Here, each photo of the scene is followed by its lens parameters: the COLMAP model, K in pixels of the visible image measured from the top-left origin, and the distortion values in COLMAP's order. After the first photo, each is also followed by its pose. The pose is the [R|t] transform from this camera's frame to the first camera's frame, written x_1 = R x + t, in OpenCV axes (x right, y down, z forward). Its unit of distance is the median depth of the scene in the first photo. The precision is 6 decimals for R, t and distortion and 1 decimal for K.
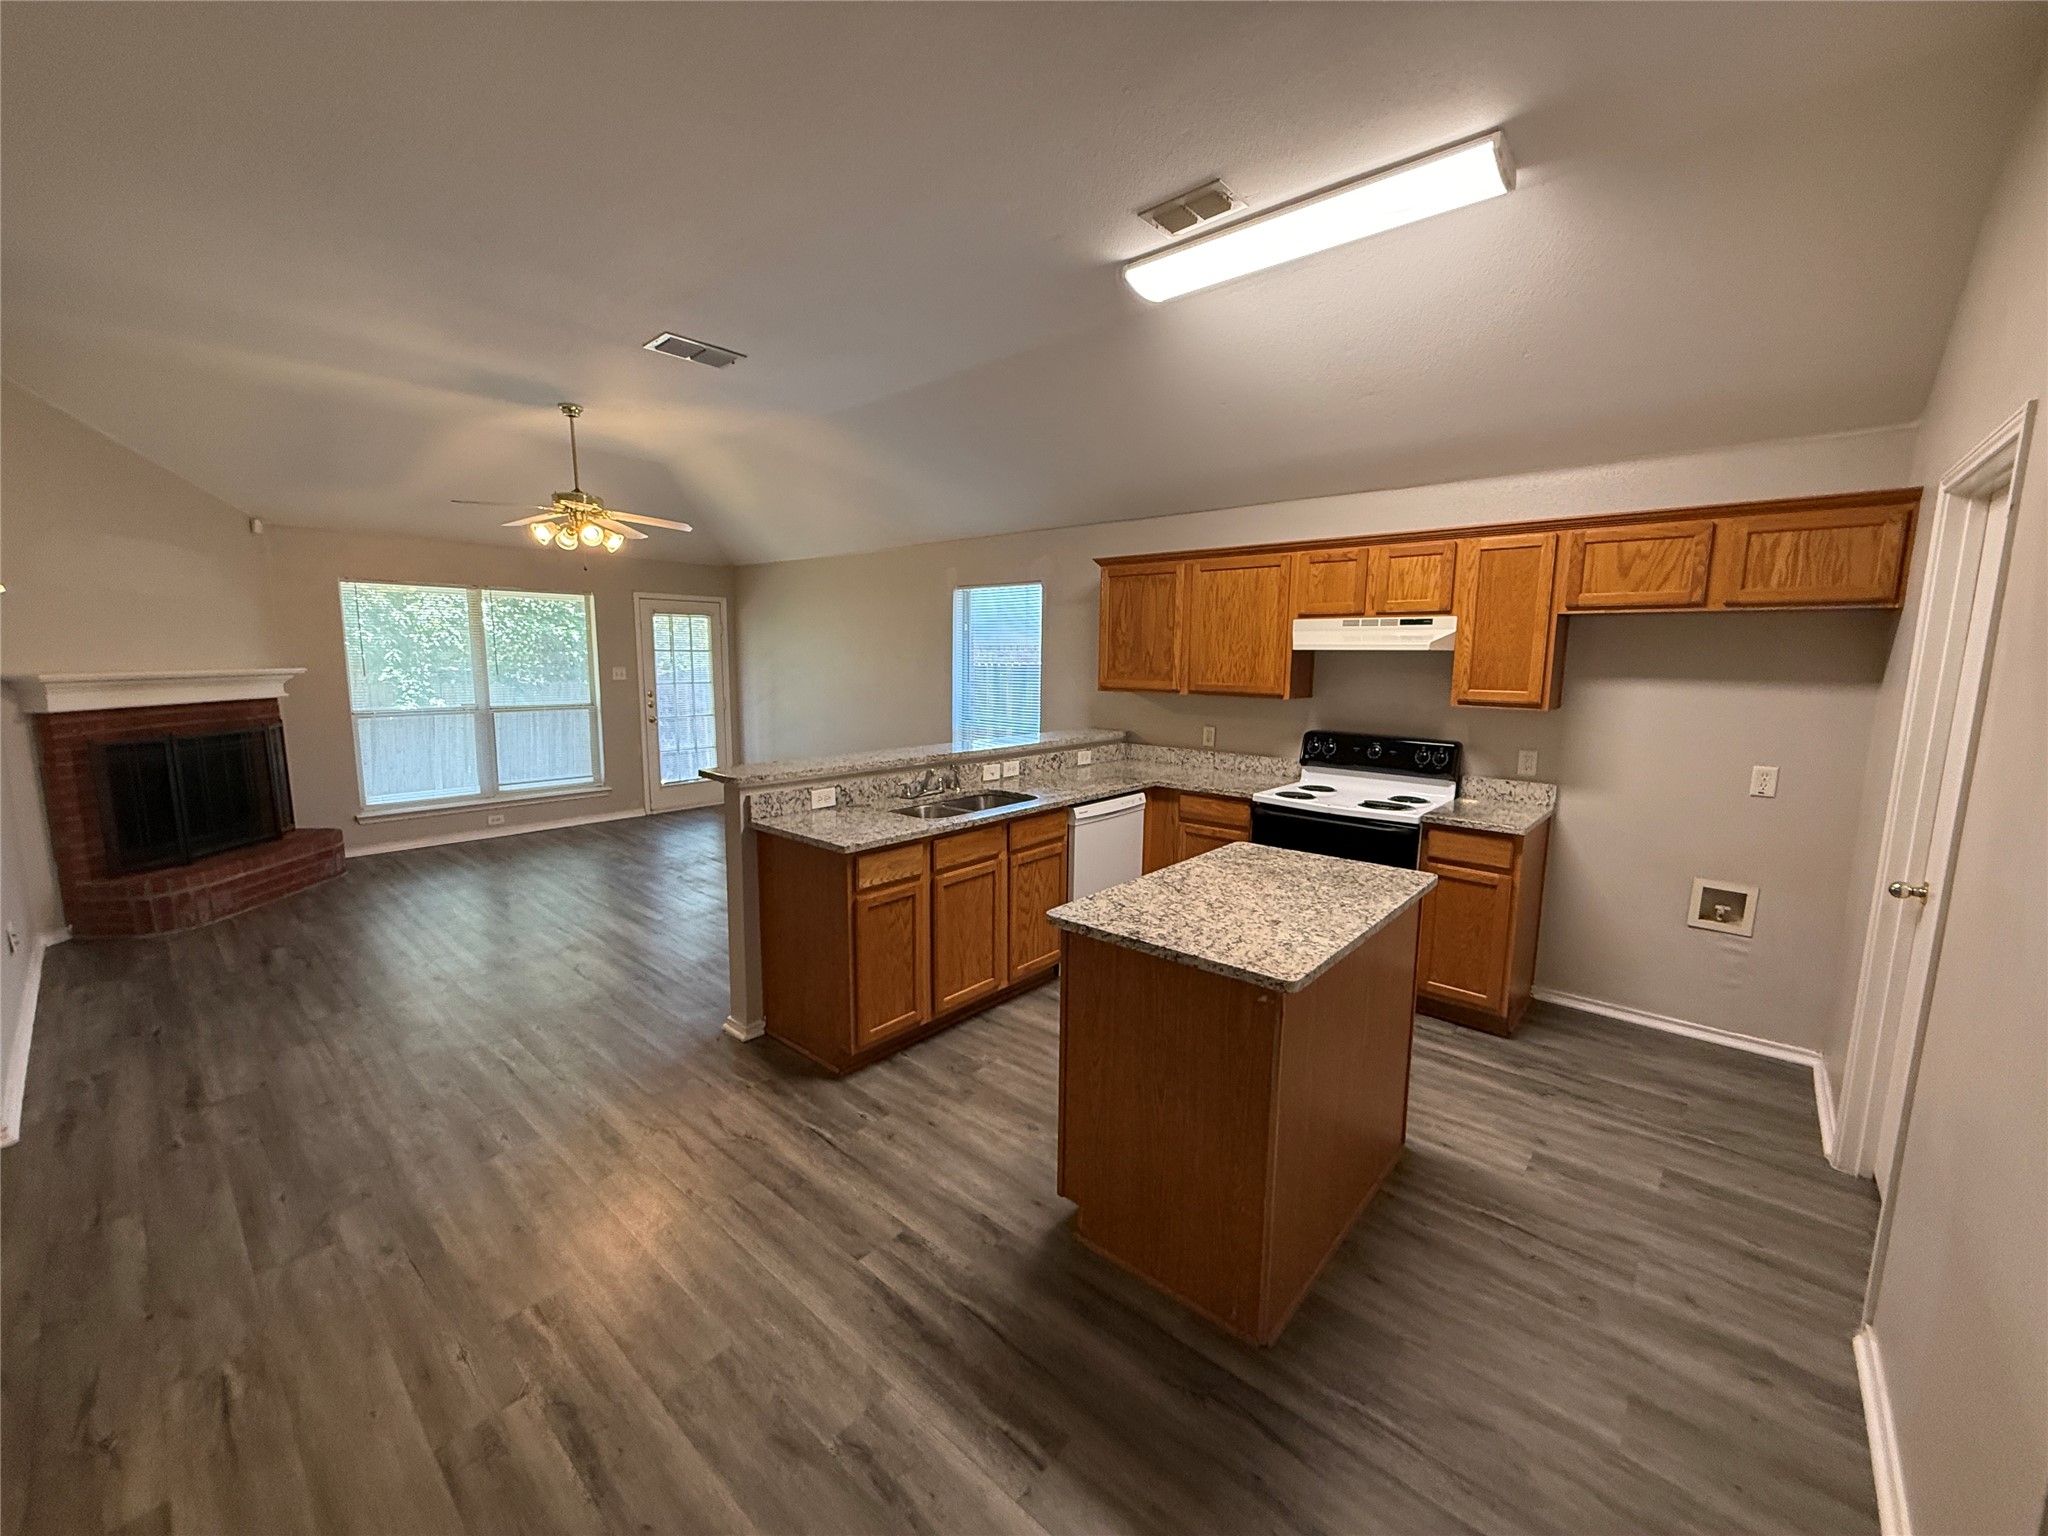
lens RADIAL K [[815.4, 0, 1021.5], [0, 815.4, 766.5], [0, 0, 1]] dist [-0.000637, 0.000164]
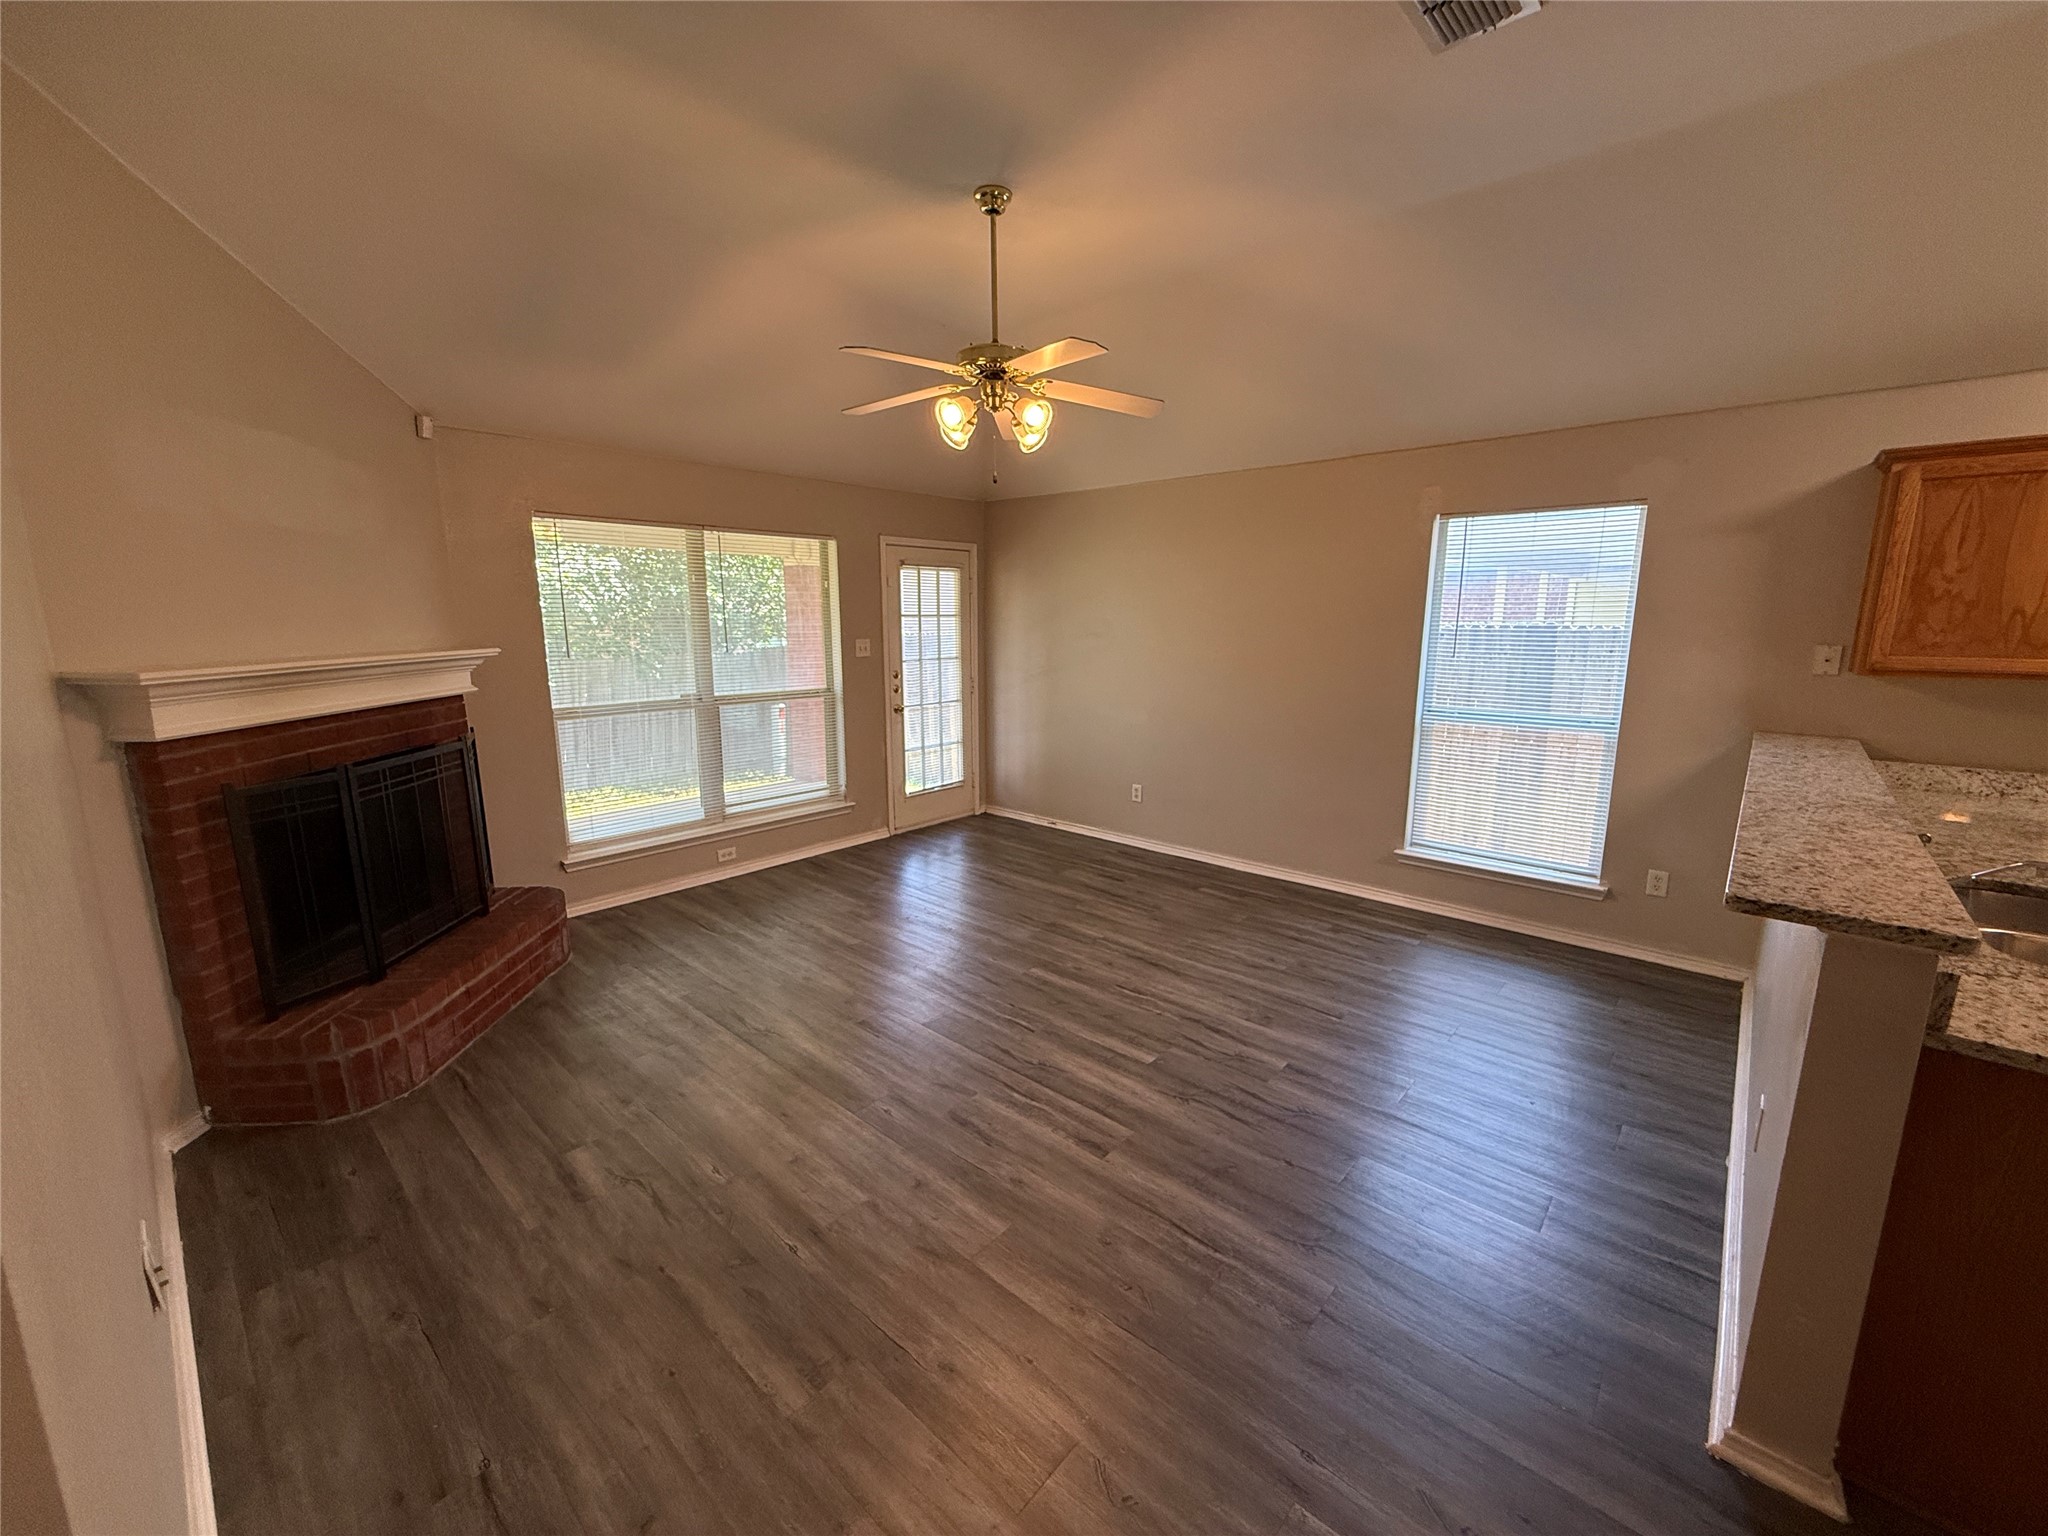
lens RADIAL K [[818.2, 0, 1022.6], [0, 818.2, 764.9], [0, 0, 1]] dist [-0.000020, 0.000149]
pose [[0.999903, -0.008662, -0.010904, -0.589368], [0.009113, 0.999073, 0.042080, -0.066105], [0.010529, -0.042176, 0.999055, 0.443316]]
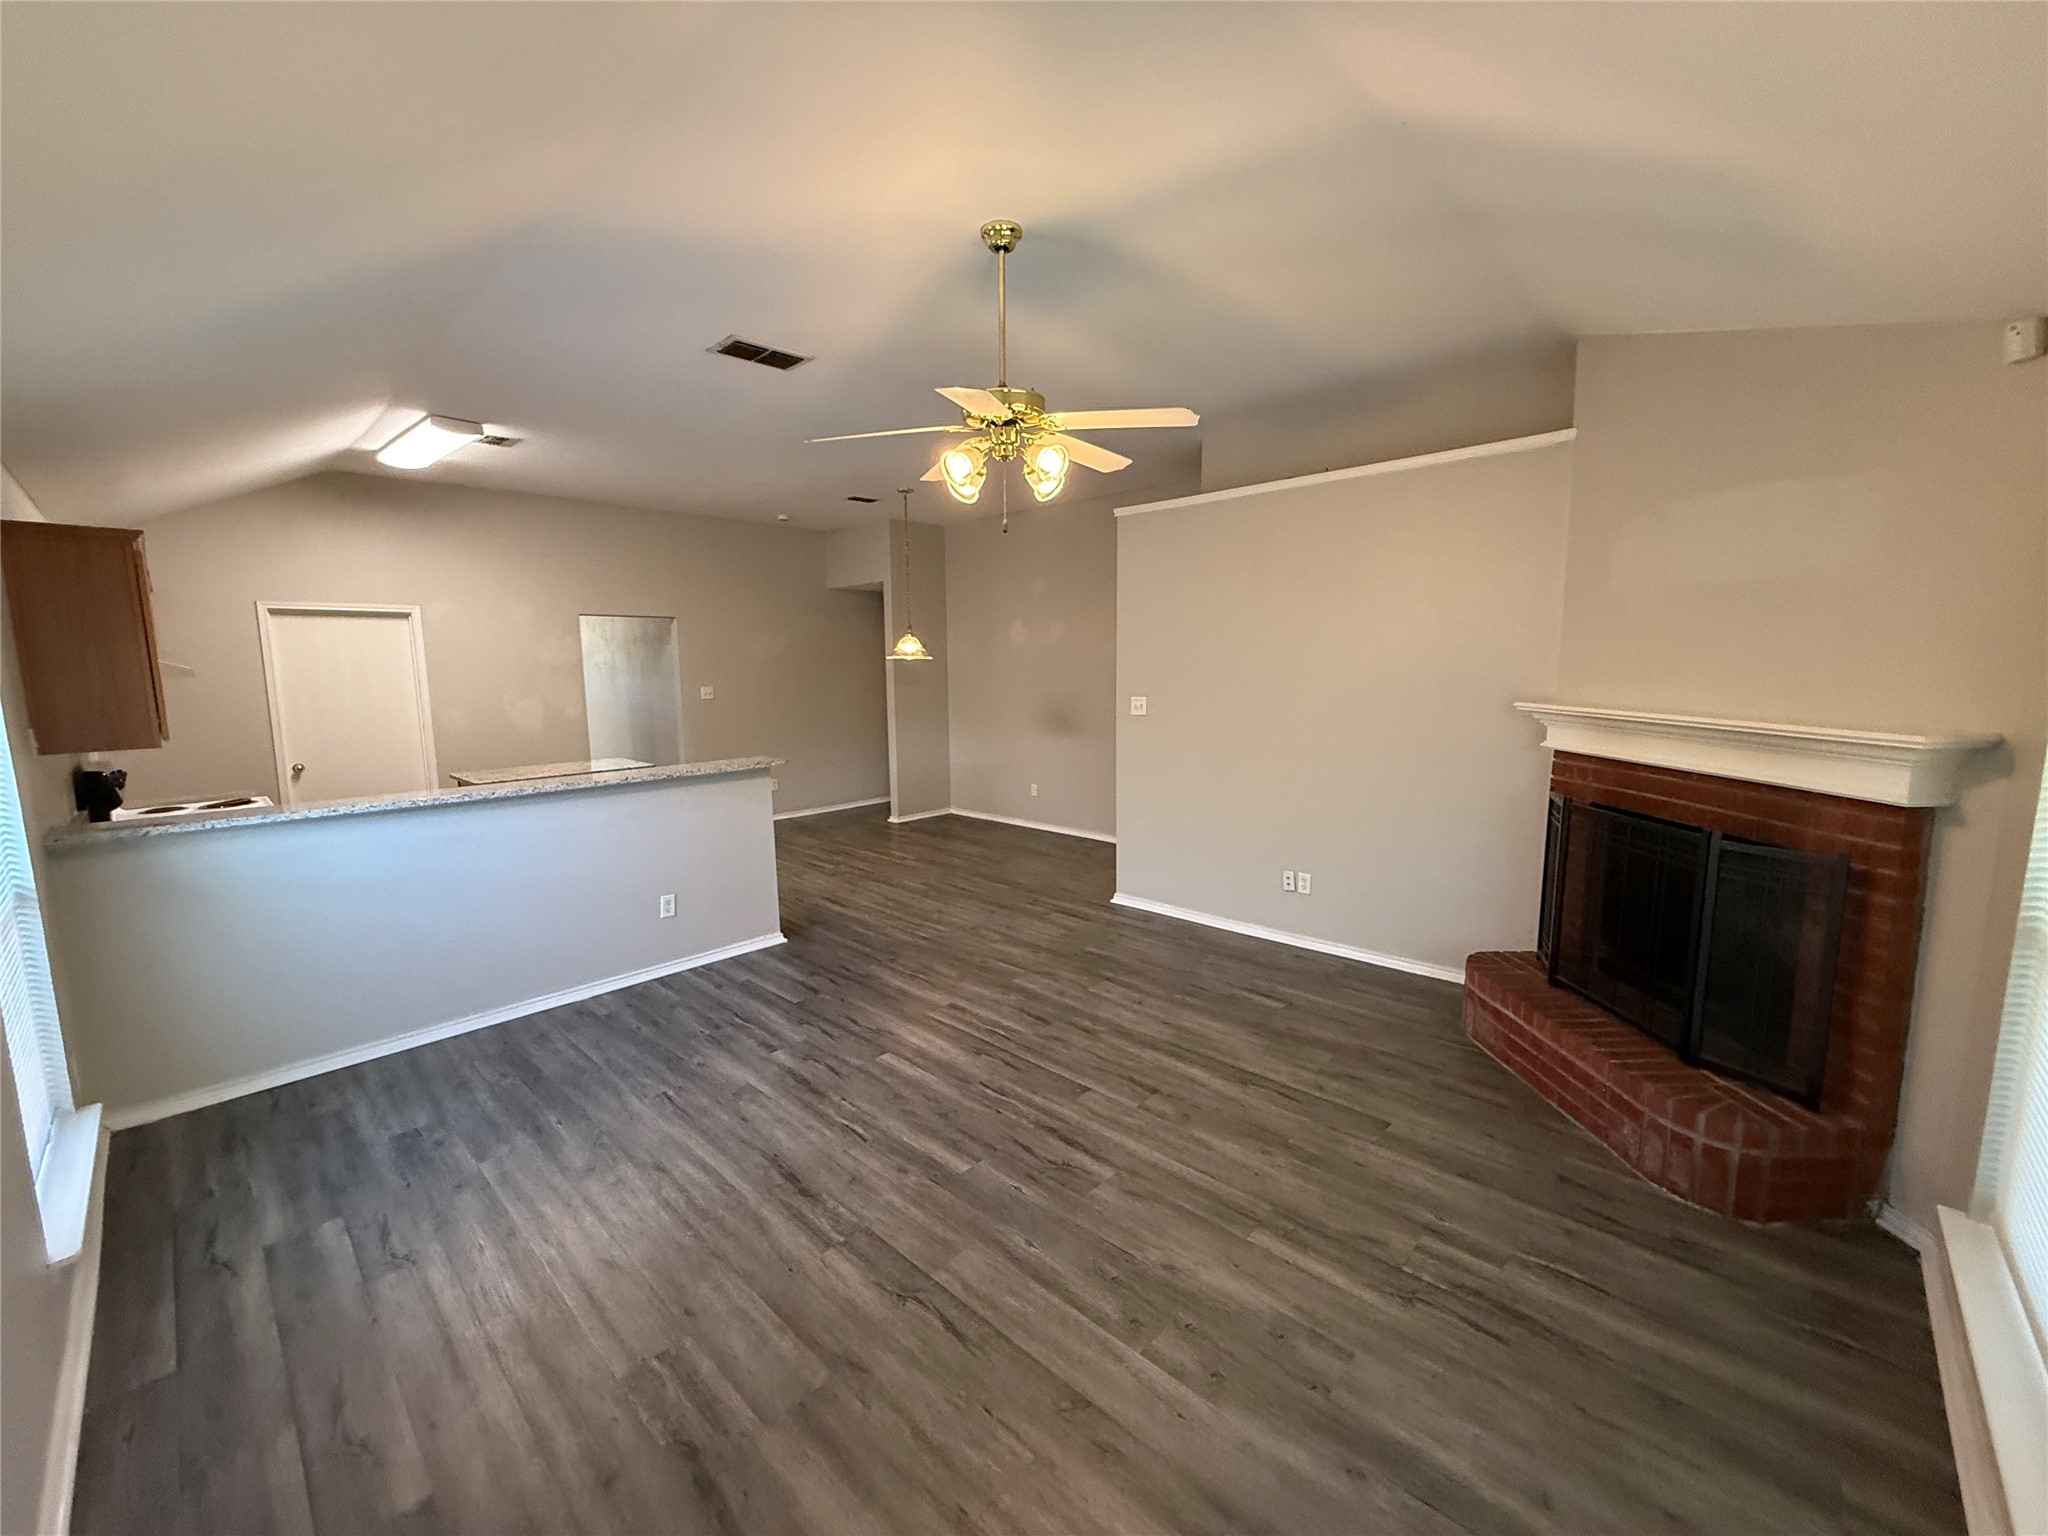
lens RADIAL K [[818.2, 0, 1022.6], [0, 818.2, 764.9], [0, 0, 1]] dist [-0.000020, 0.000149]
pose [[-0.999342, -0.002544, 0.036168, -0.654073], [0.007203, 0.963718, 0.266824, -0.274201], [-0.035535, 0.266909, -0.963066, 1.799618]]
